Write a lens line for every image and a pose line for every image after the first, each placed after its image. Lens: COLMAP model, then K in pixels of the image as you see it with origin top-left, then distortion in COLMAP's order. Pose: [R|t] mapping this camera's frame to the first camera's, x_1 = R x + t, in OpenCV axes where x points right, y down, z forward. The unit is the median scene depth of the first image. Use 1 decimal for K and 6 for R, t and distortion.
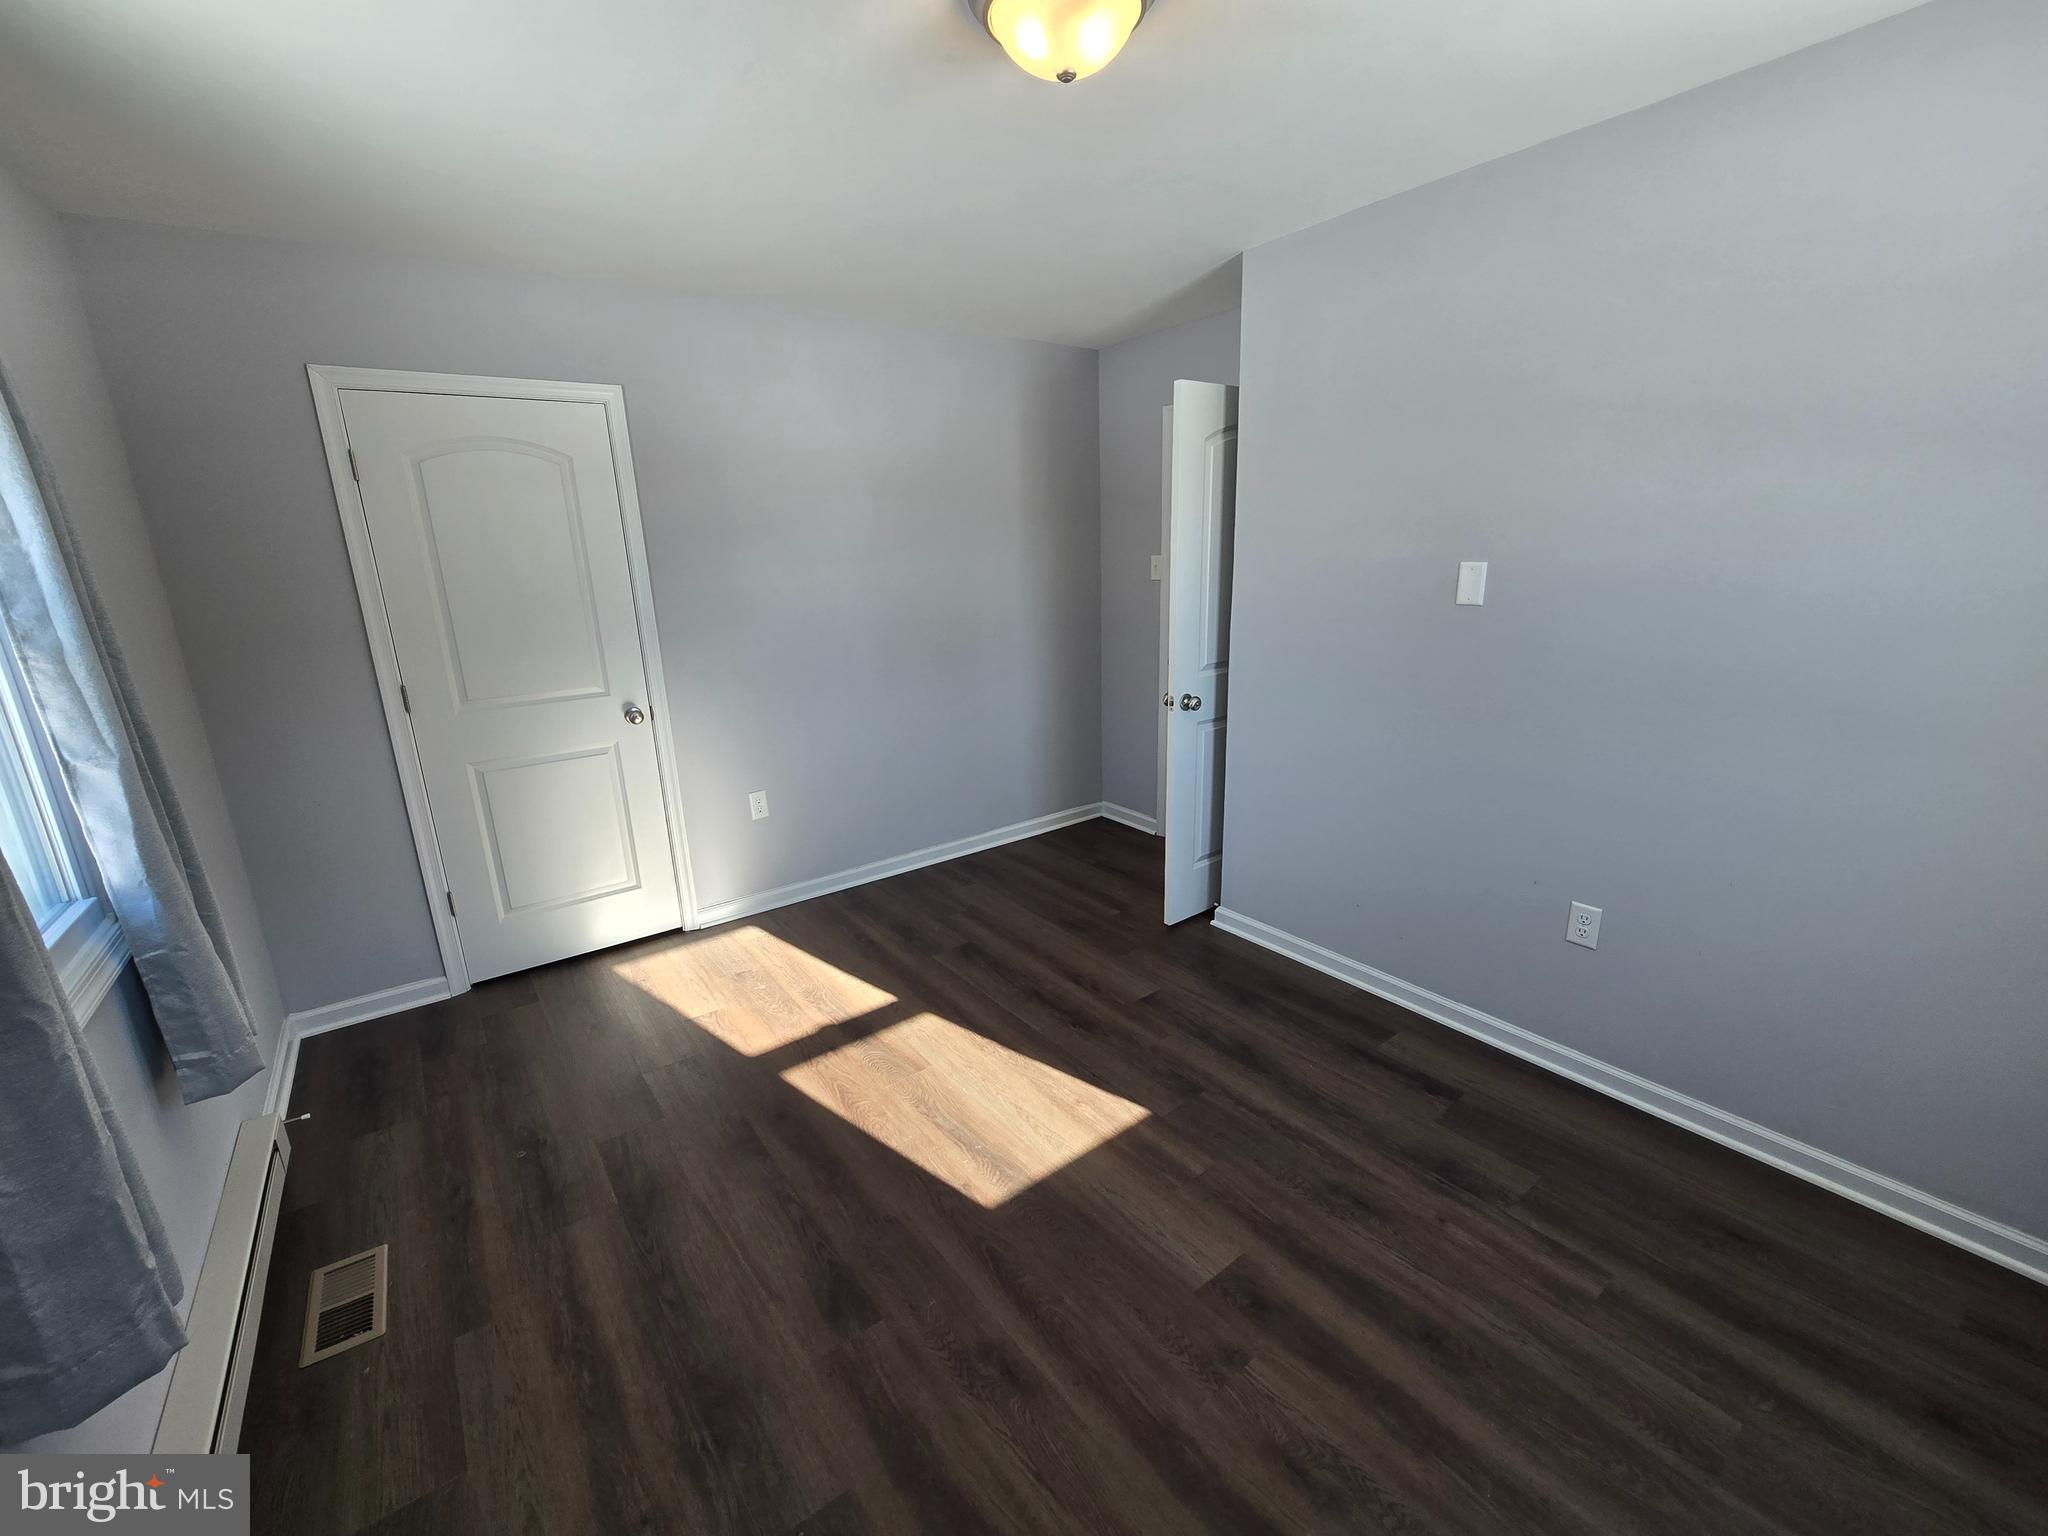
lens RADIAL K [[840.0, 0, 1014.3], [0, 840.0, 770.6], [0, 0, 1]] dist [-0.000844, 0.000503]
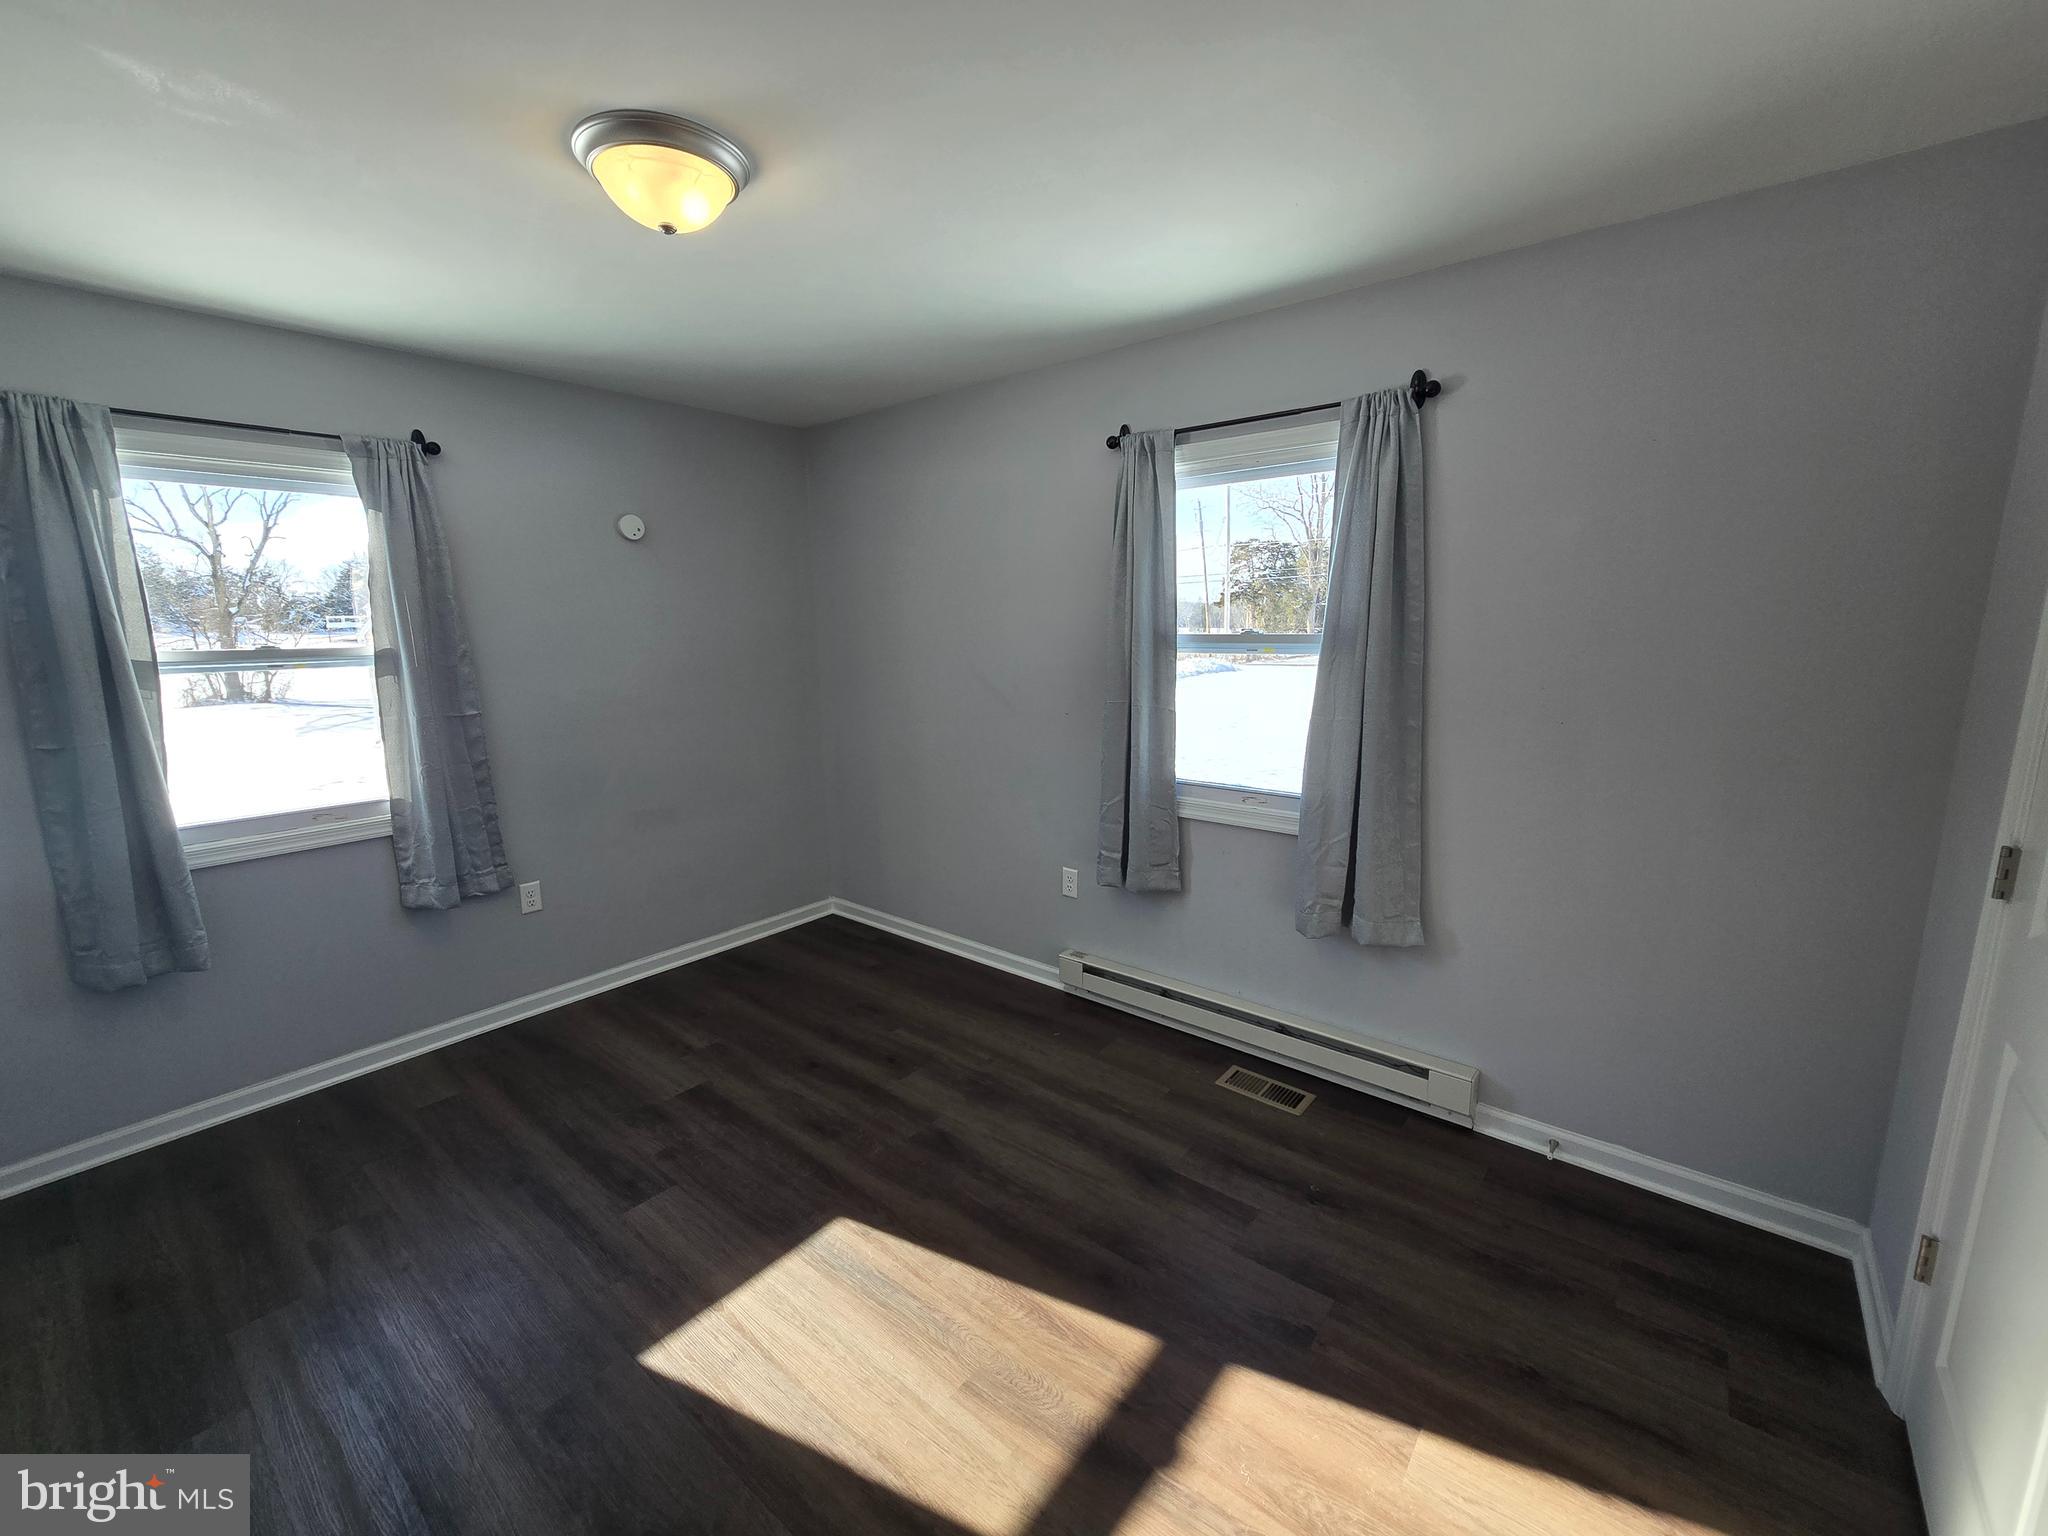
lens RADIAL K [[840.0, 0, 1014.3], [0, 840.0, 770.6], [0, 0, 1]] dist [-0.000844, 0.000503]
pose [[-0.969580, 0.088672, -0.228148, -0.052405], [-0.019013, 0.901977, 0.431366, -0.500544], [0.244034, 0.422582, -0.872853, 1.832487]]
